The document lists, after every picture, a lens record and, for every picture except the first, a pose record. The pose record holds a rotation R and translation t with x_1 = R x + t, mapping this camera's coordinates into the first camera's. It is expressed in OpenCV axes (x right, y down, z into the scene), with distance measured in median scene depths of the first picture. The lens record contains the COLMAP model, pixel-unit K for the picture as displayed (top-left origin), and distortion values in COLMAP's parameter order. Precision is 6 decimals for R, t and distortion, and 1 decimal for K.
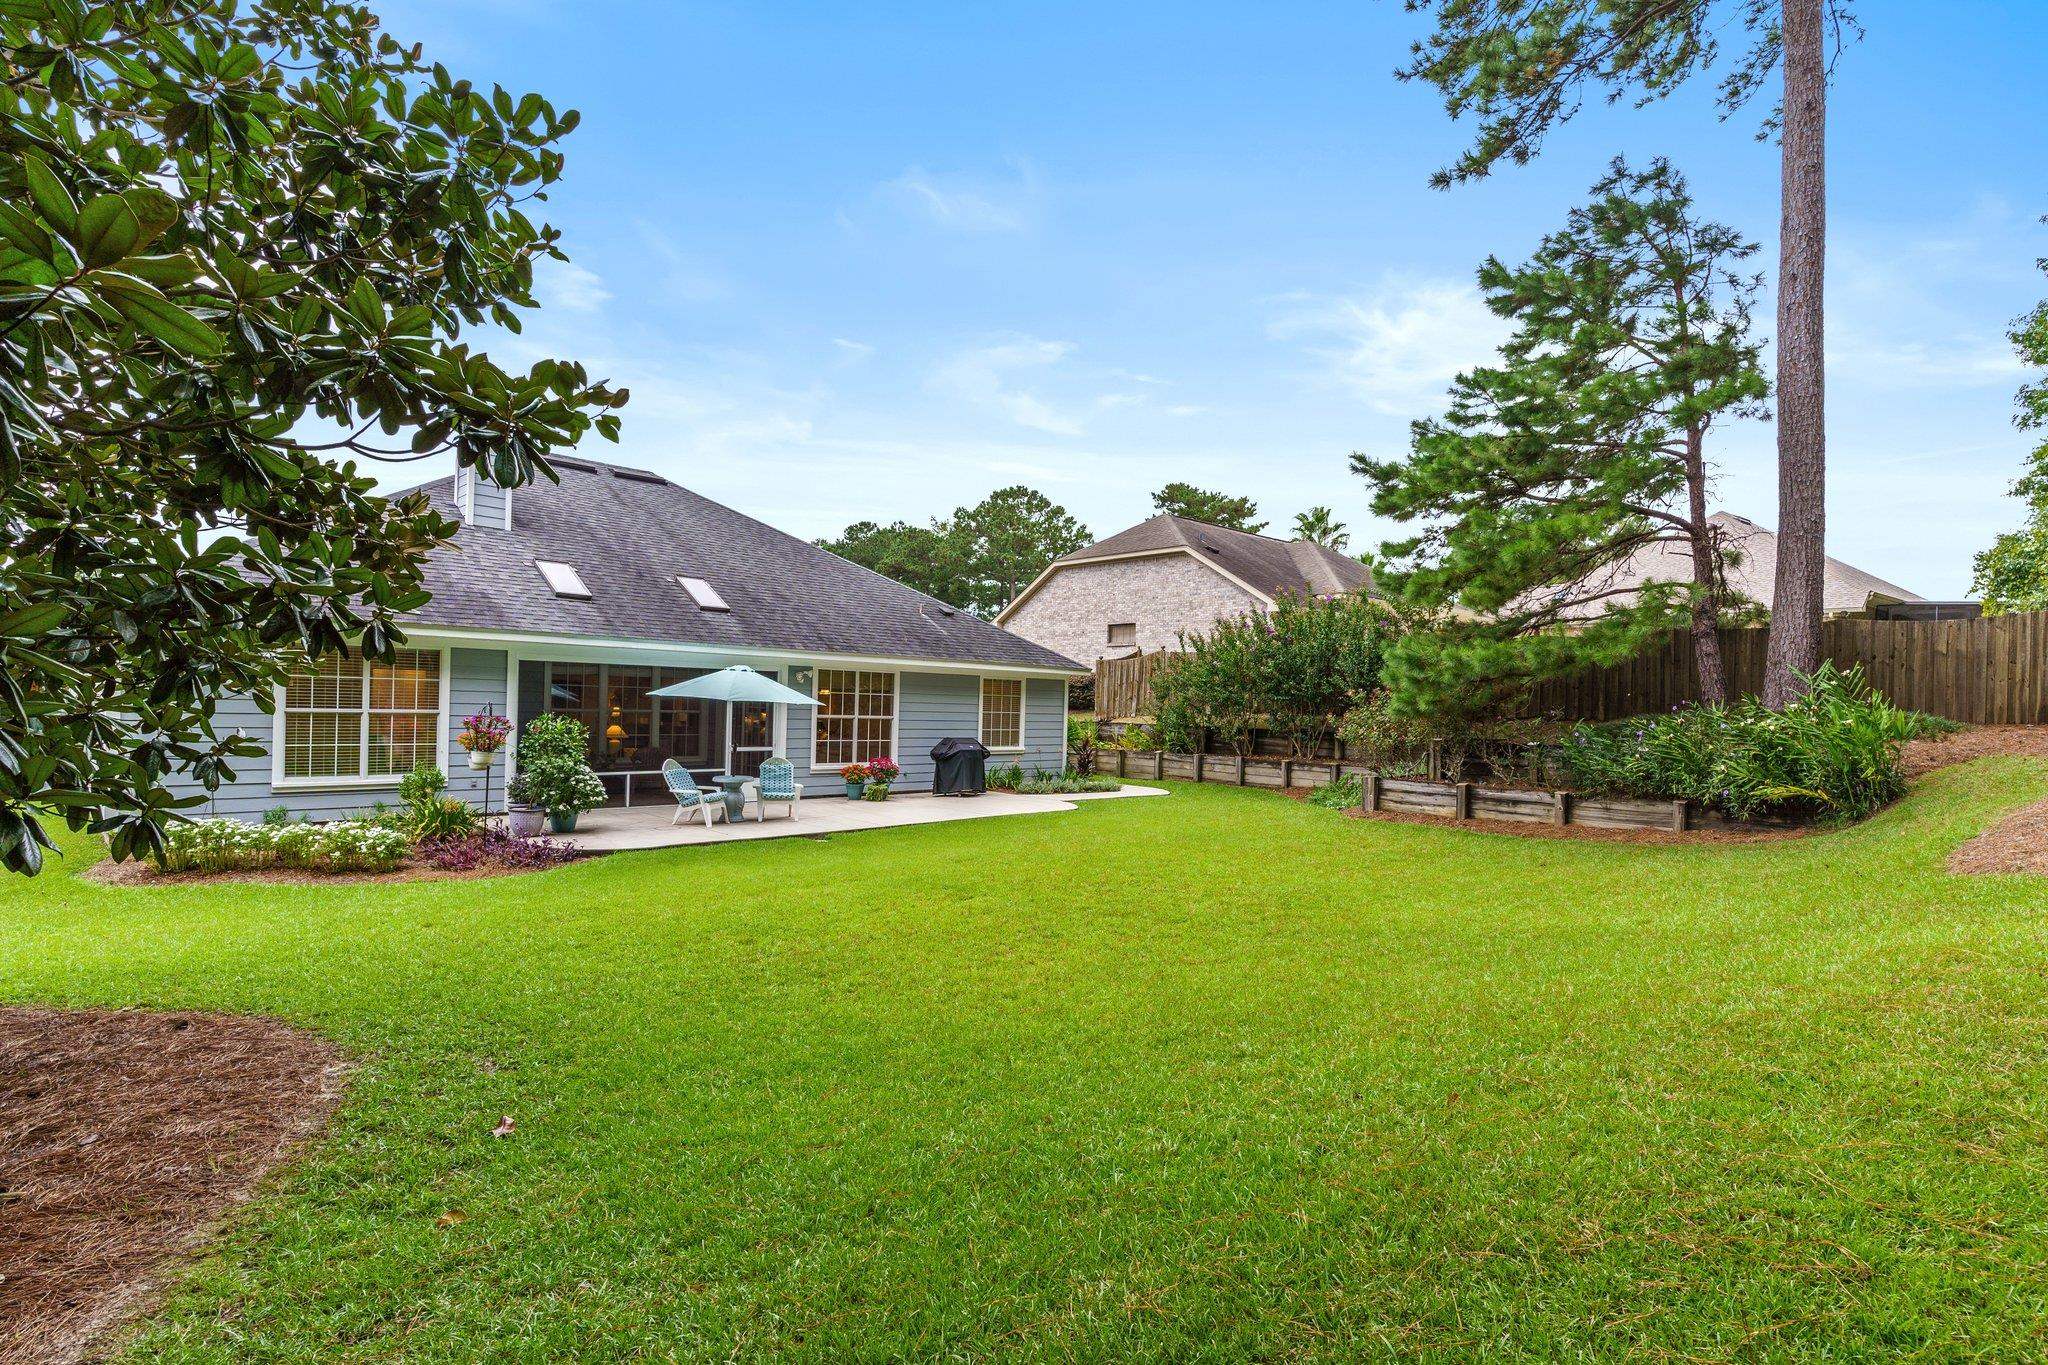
lens RADIAL K [[991.6, 0, 1018.4], [0, 991.6, 712.4], [0, 0, 1]] dist [0.009157, 0.000475]
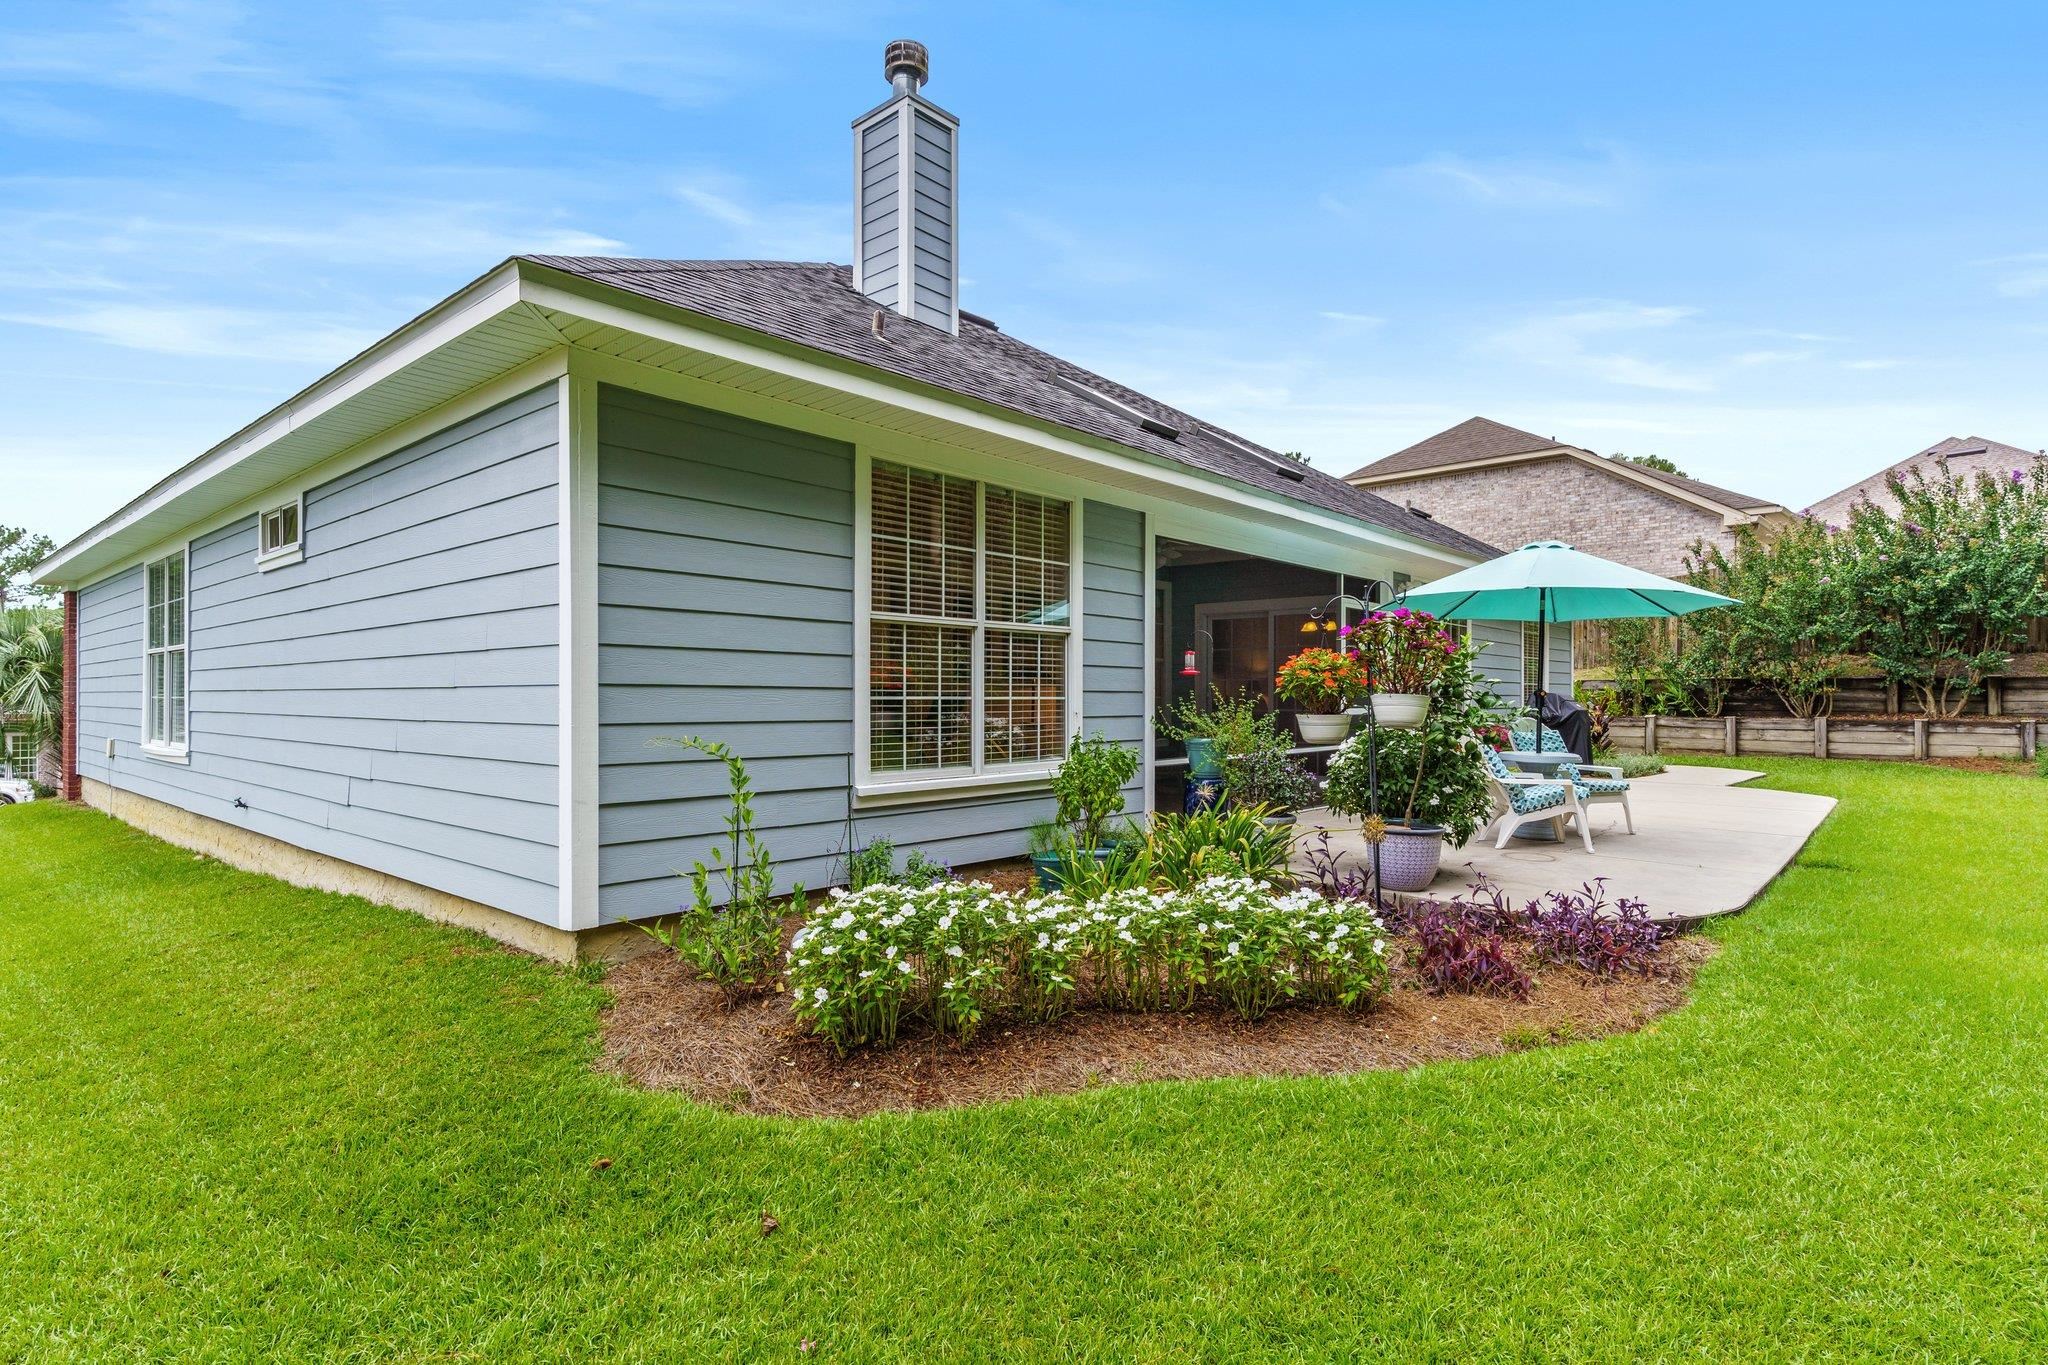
lens RADIAL K [[1040.9, 0, 1009.7], [0, 1040.9, 693.7], [0, 0, 1]] dist [0.002849, -0.000010]
pose [[0.997507, -0.024597, 0.066147, -0.458672], [0.025294, 0.999633, -0.009713, 0.024114], [-0.065884, 0.011362, 0.997763, 0.355488]]
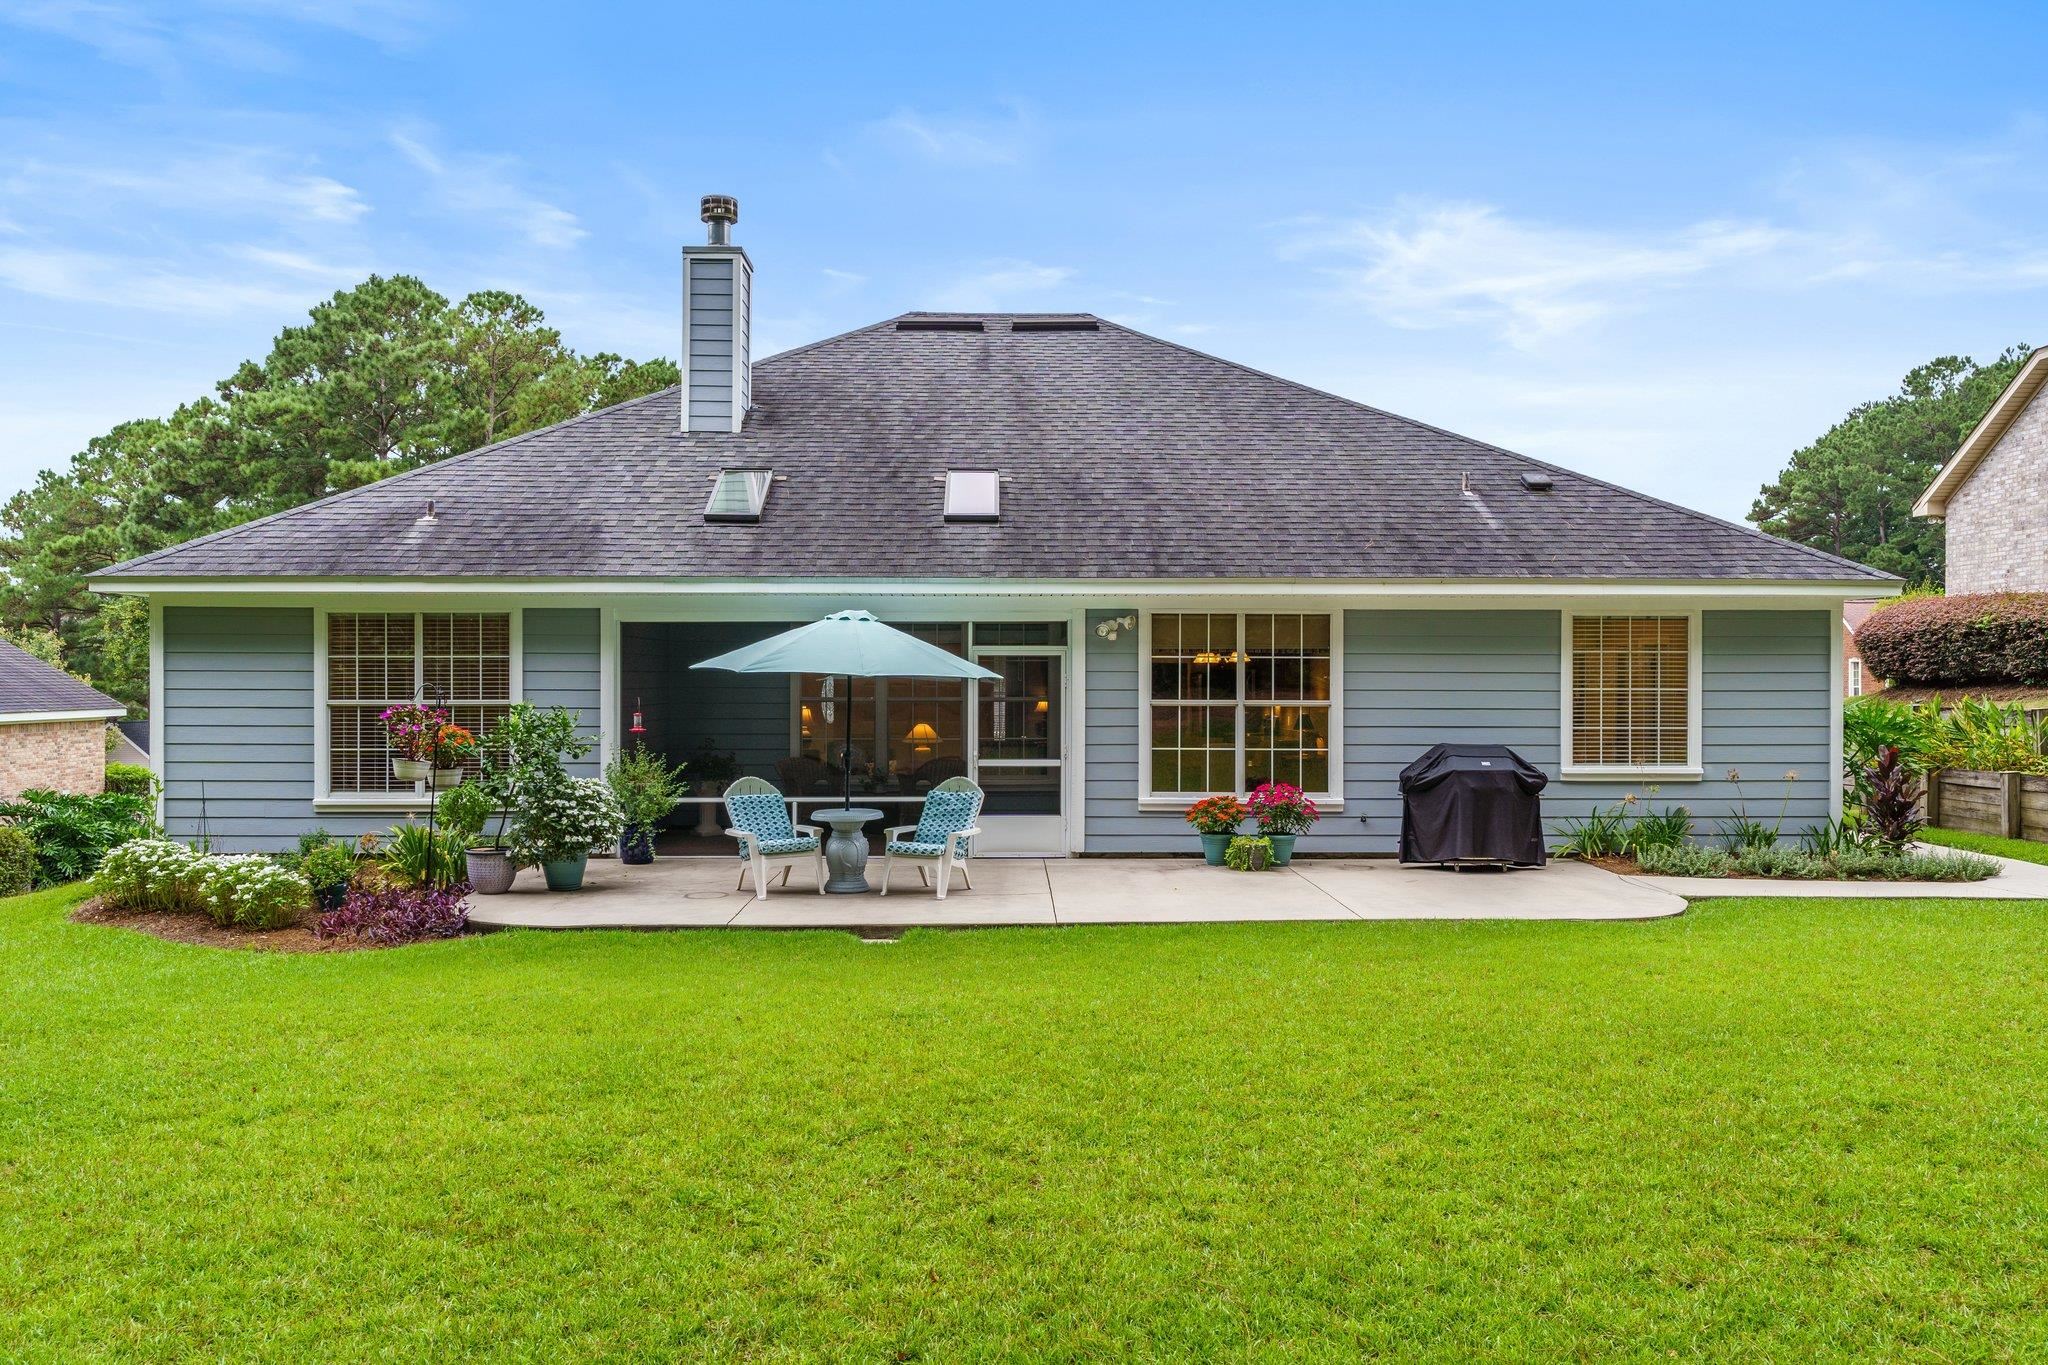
lens RADIAL K [[1506.1, 0, 1016.8], [0, 1506.1, 689.4], [0, 0, 1]] dist [-0.001973, 0.001955]
pose [[0.724493, -0.024379, -0.688851, 0.277036], [0.012812, 0.999678, -0.021905, 0.012449], [0.689163, 0.007045, 0.724572, 0.346208]]
